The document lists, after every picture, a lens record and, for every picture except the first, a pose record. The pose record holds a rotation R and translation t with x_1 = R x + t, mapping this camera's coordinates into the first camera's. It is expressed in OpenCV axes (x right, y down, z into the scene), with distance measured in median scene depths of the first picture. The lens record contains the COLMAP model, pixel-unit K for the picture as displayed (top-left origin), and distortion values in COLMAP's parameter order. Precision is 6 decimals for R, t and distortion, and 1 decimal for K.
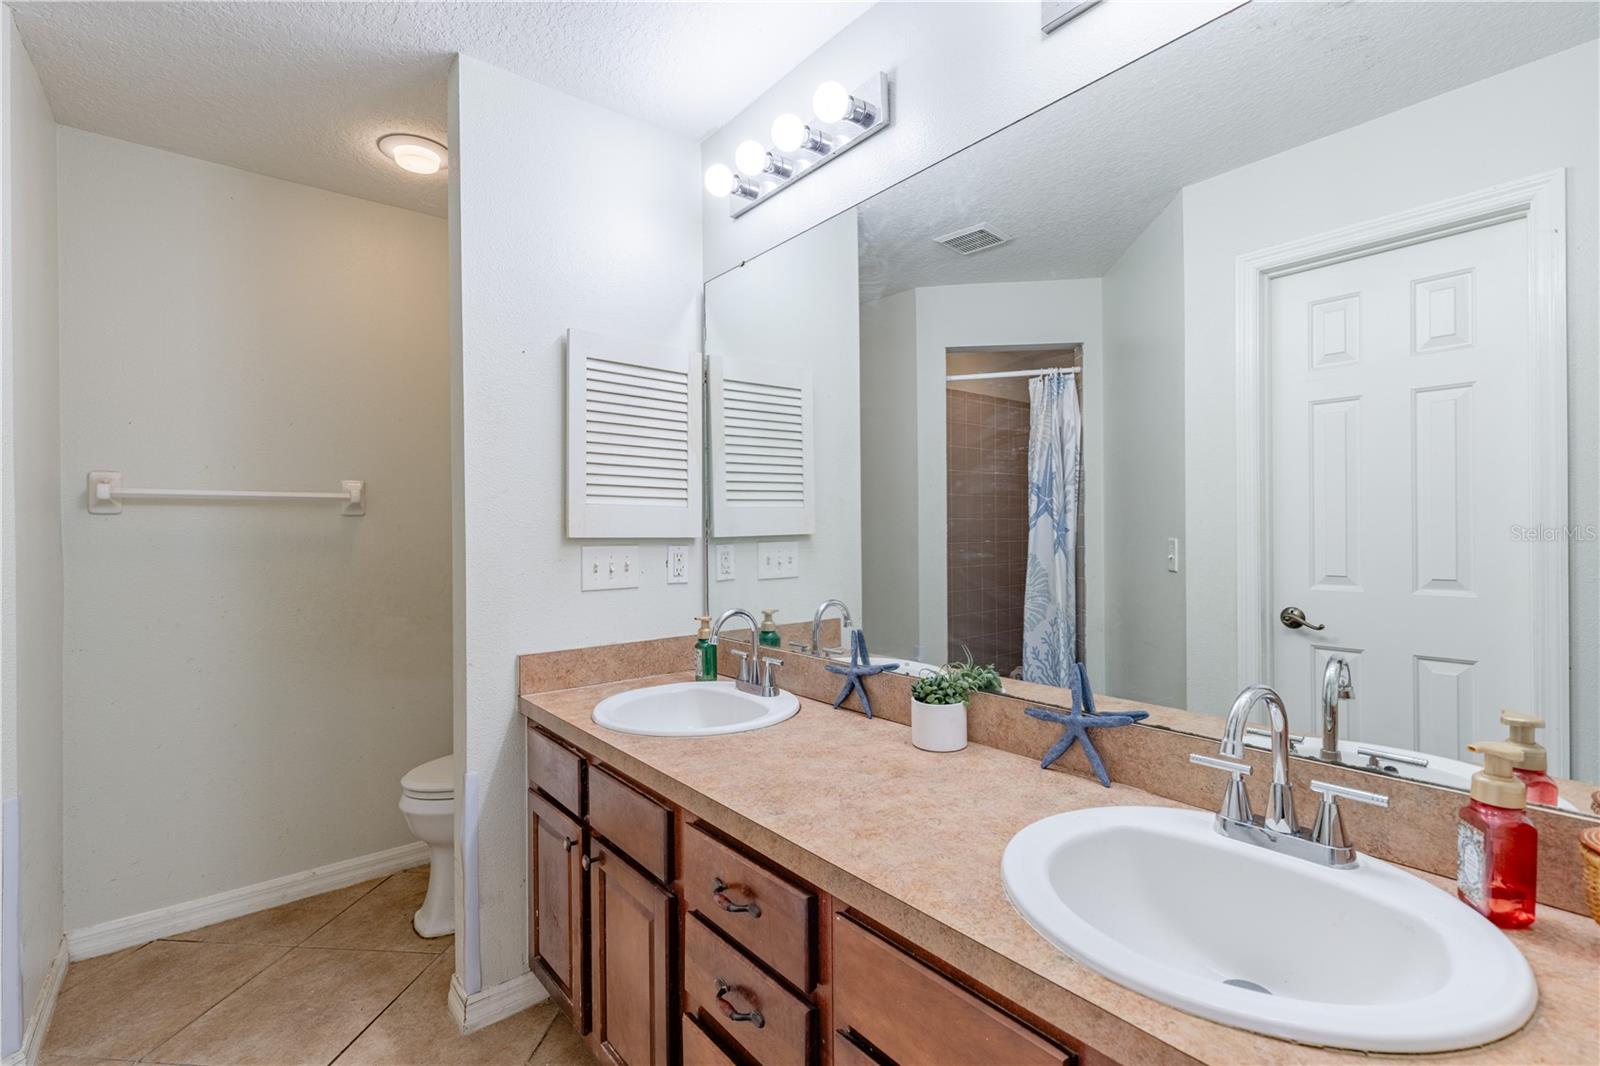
lens RADIAL K [[695.7, 0, 800.0], [0, 695.7, 533.0], [0, 0, 1]] dist [0.001591, -0.000015]
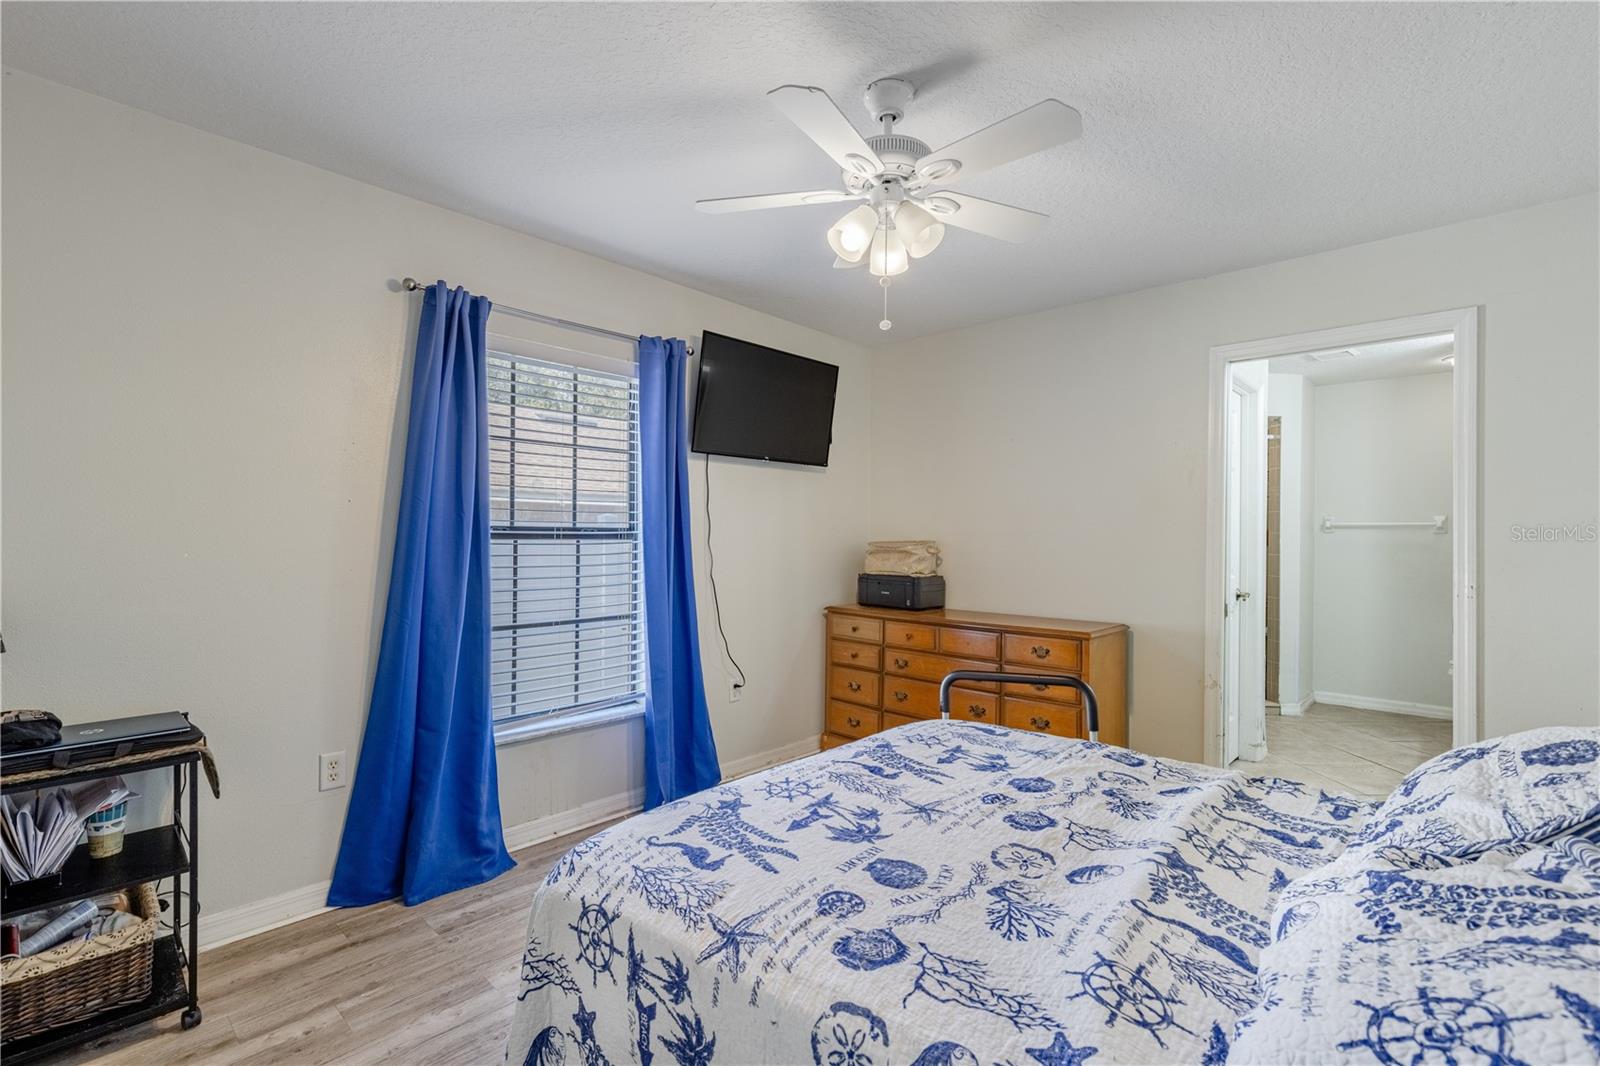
lens RADIAL K [[726.4, 0, 800.0], [0, 726.4, 533.0], [0, 0, 1]] dist [0.002424, -0.000219]
pose [[0.126870, 0.014682, -0.991811, 1.381813], [-0.014652, 0.999809, 0.012927, -0.031275], [0.991811, 0.012892, 0.127061, -1.243856]]
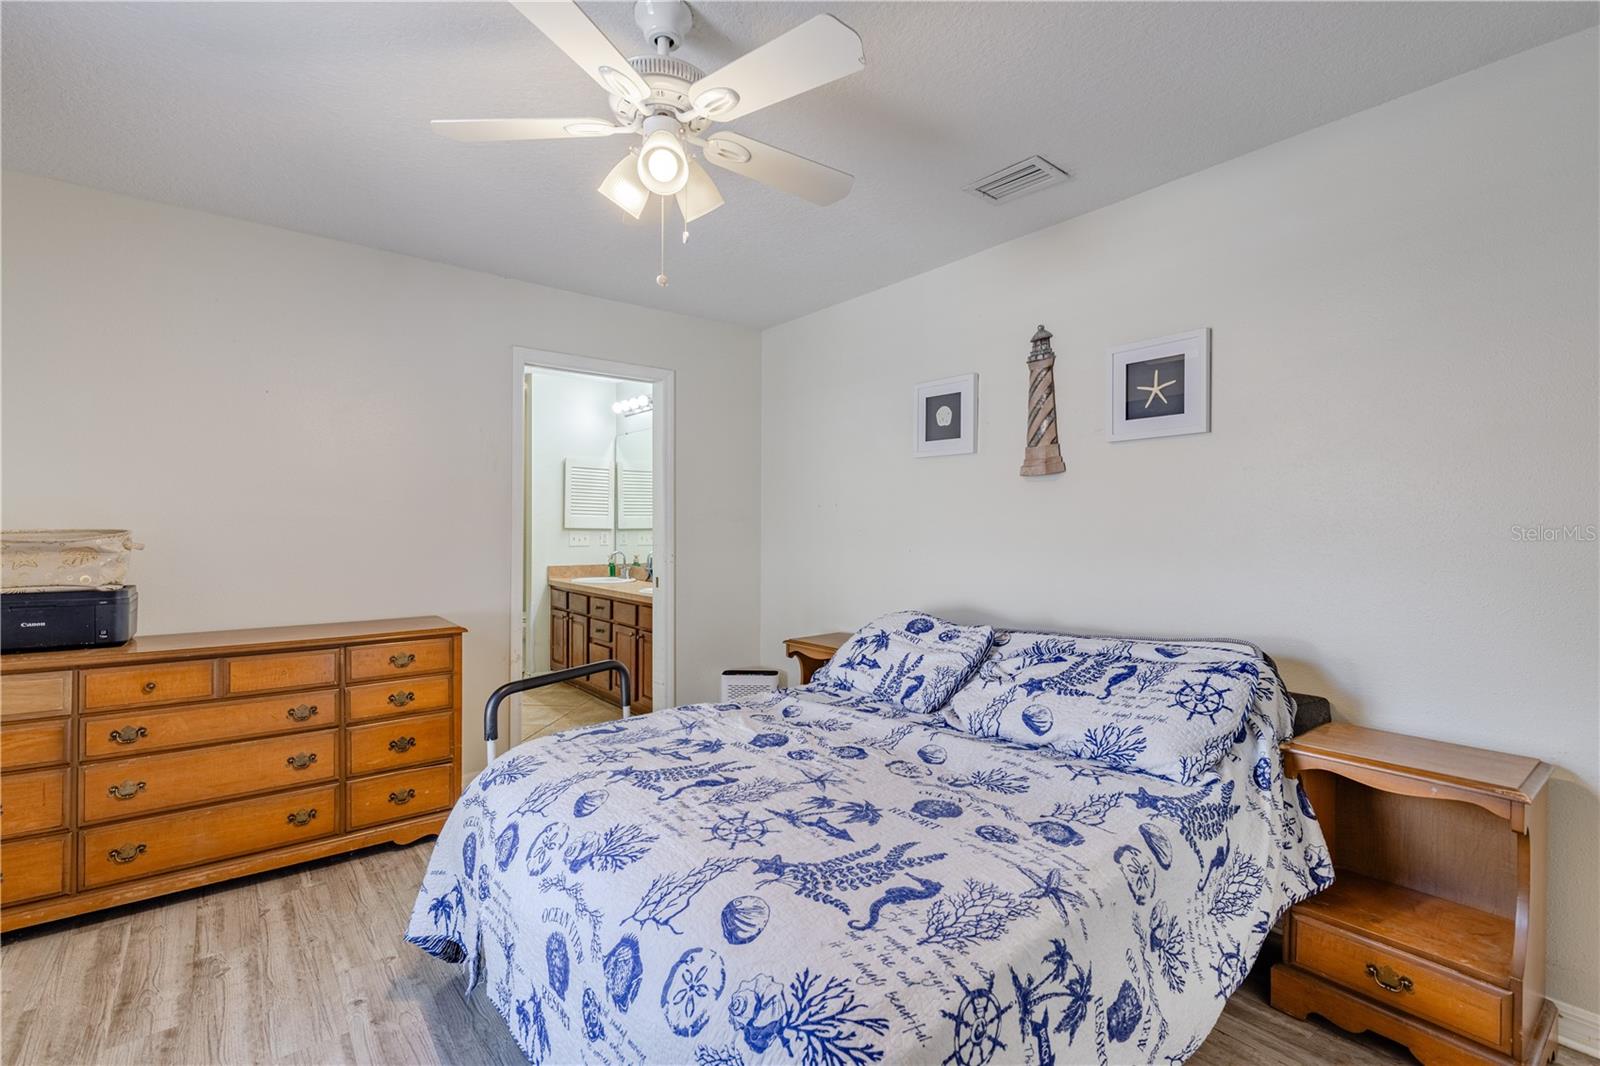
lens RADIAL K [[726.4, 0, 800.0], [0, 726.4, 533.0], [0, 0, 1]] dist [0.002424, -0.000219]
pose [[0.999675, 0.017834, -0.018202, 0.637325], [-0.017667, 0.999801, 0.009308, -0.015855], [0.018365, -0.008983, 0.999791, -1.821411]]
